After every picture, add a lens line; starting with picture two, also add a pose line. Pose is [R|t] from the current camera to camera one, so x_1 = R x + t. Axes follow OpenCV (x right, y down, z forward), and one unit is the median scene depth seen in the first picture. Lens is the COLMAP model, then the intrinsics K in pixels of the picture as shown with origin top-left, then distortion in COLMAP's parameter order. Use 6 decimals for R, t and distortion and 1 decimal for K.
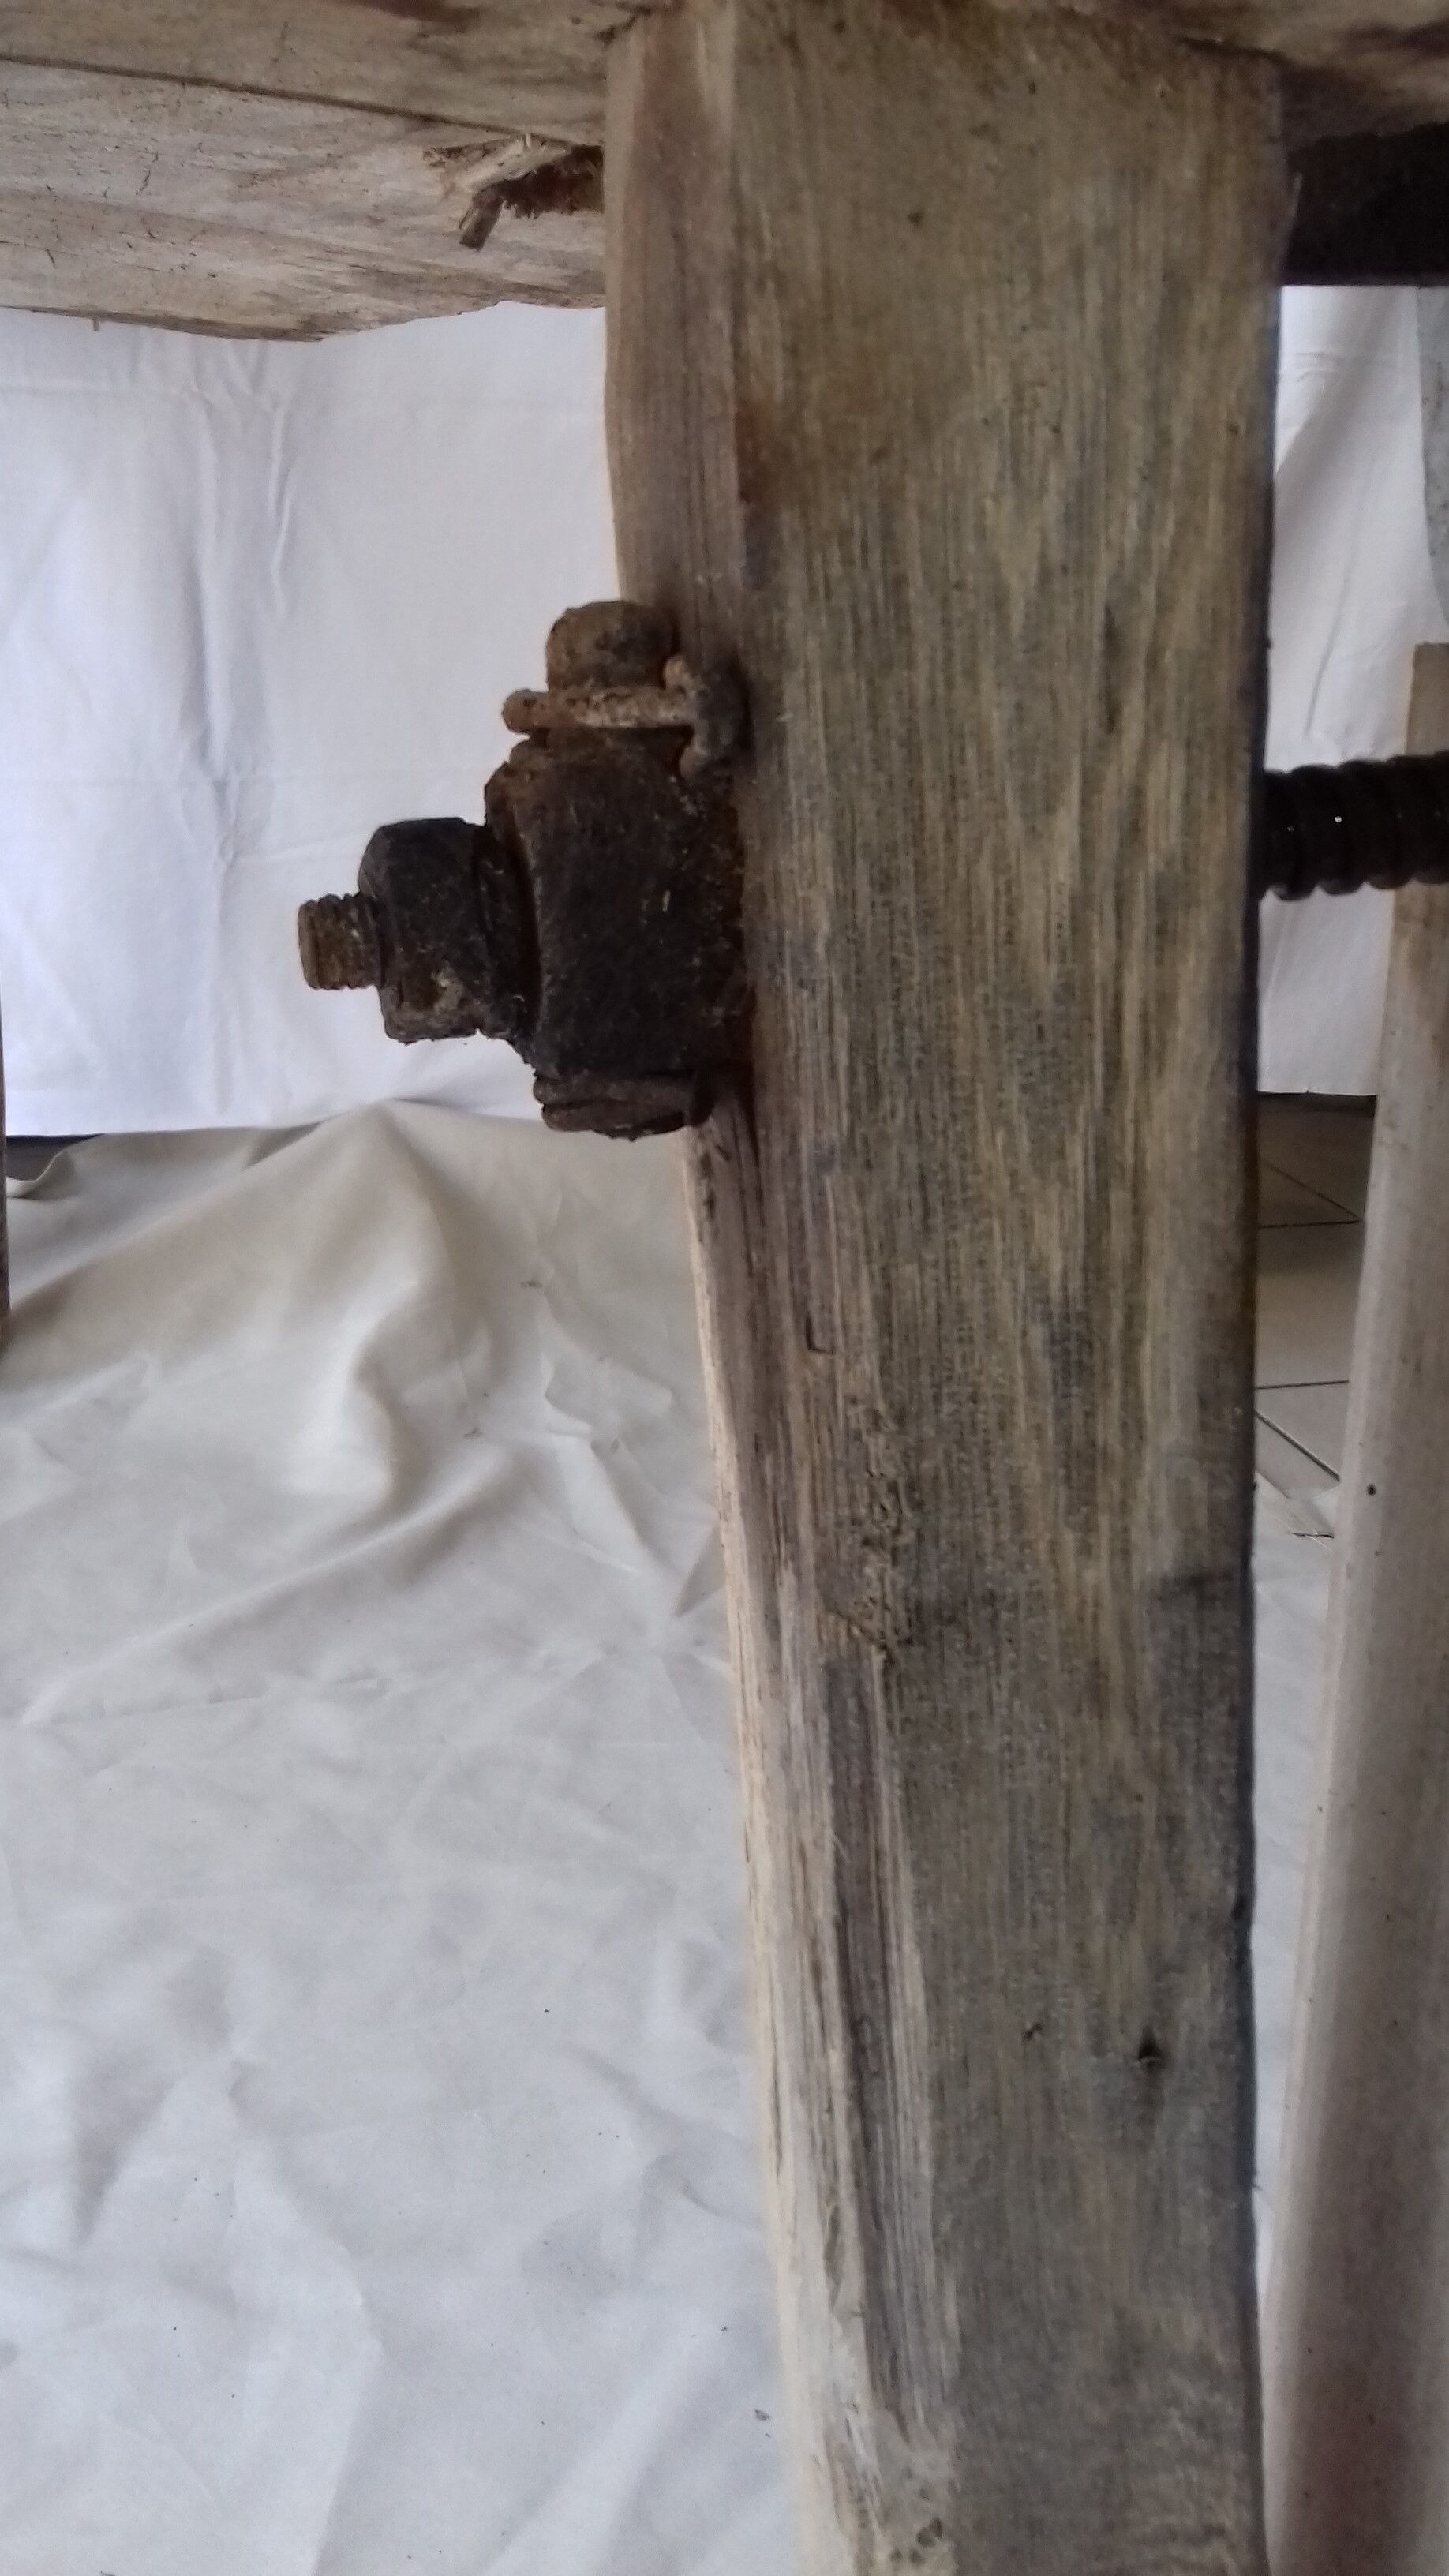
lens RADIAL K [[2373.9, 0, 638.7], [0, 2373.9, 1209.7], [0, 0, 1]] dist [0.086168, -0.188259]
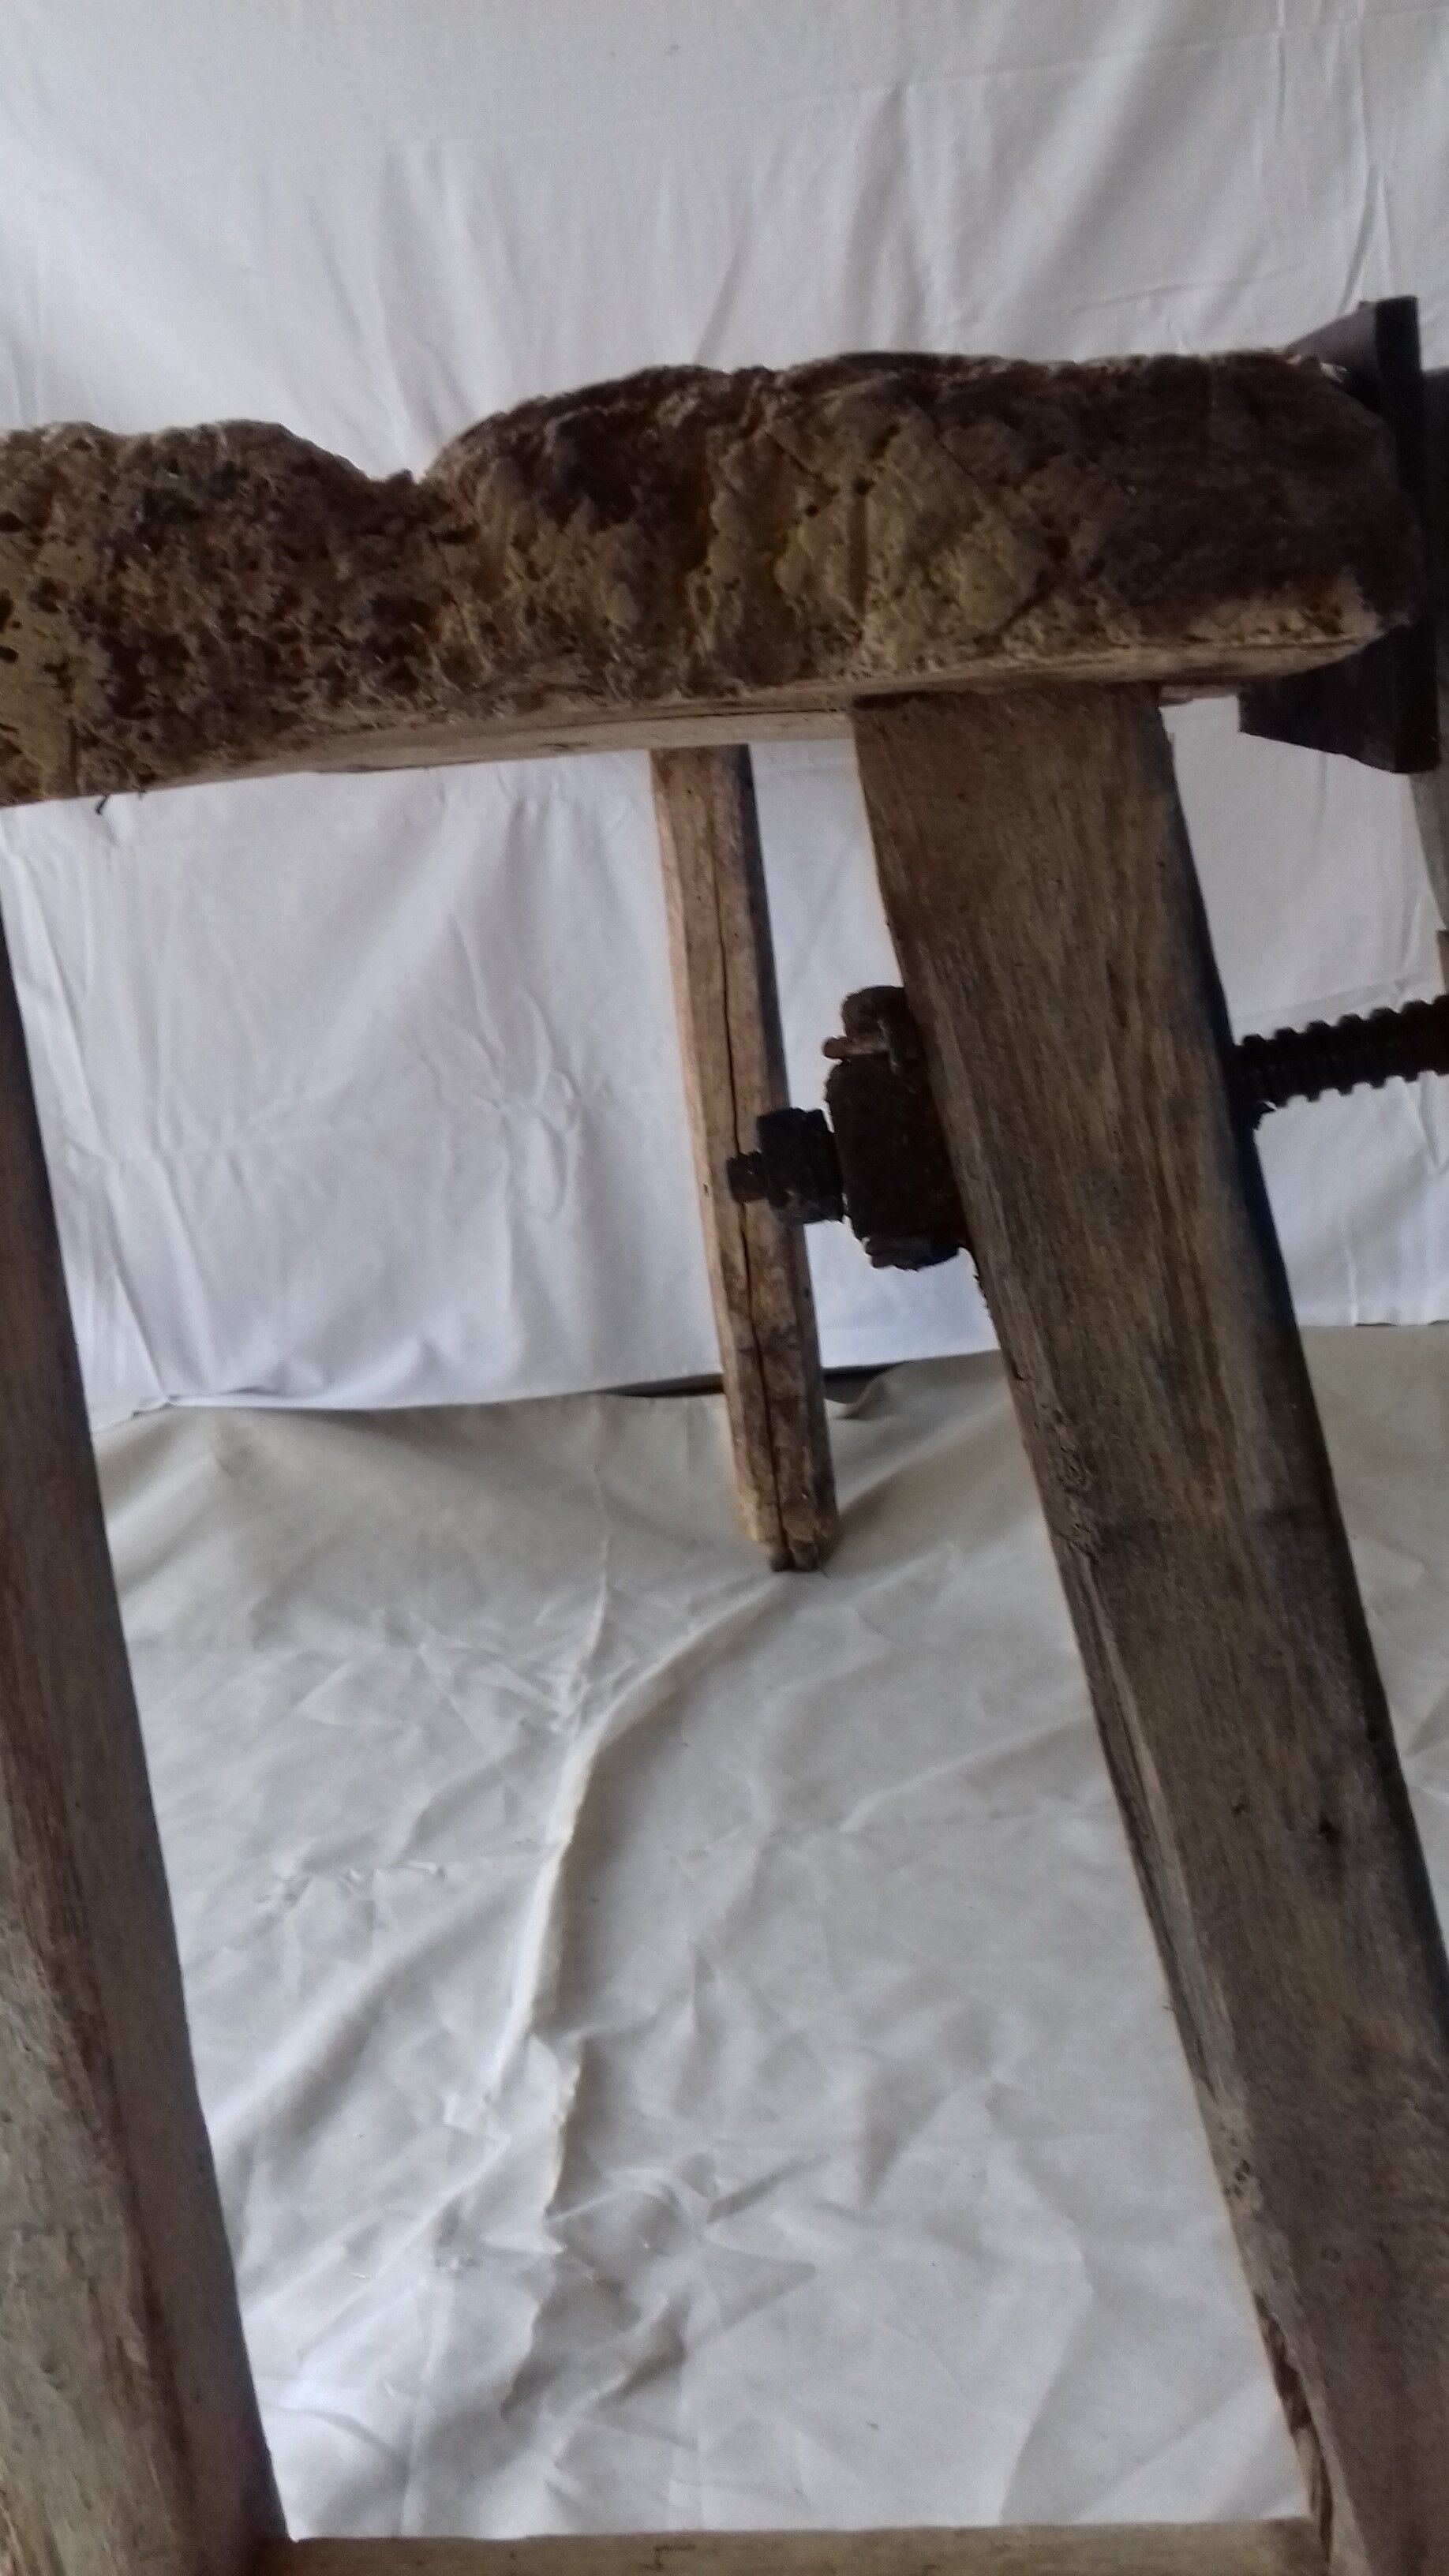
lens RADIAL K [[2373.9, 0, 638.7], [0, 2373.9, 1209.7], [0, 0, 1]] dist [0.086168, -0.188259]
pose [[0.925253, -0.088646, -0.368849, 0.462965], [0.048490, 0.991975, -0.116767, 0.122994], [0.376240, 0.090153, 0.922126, -0.741579]]
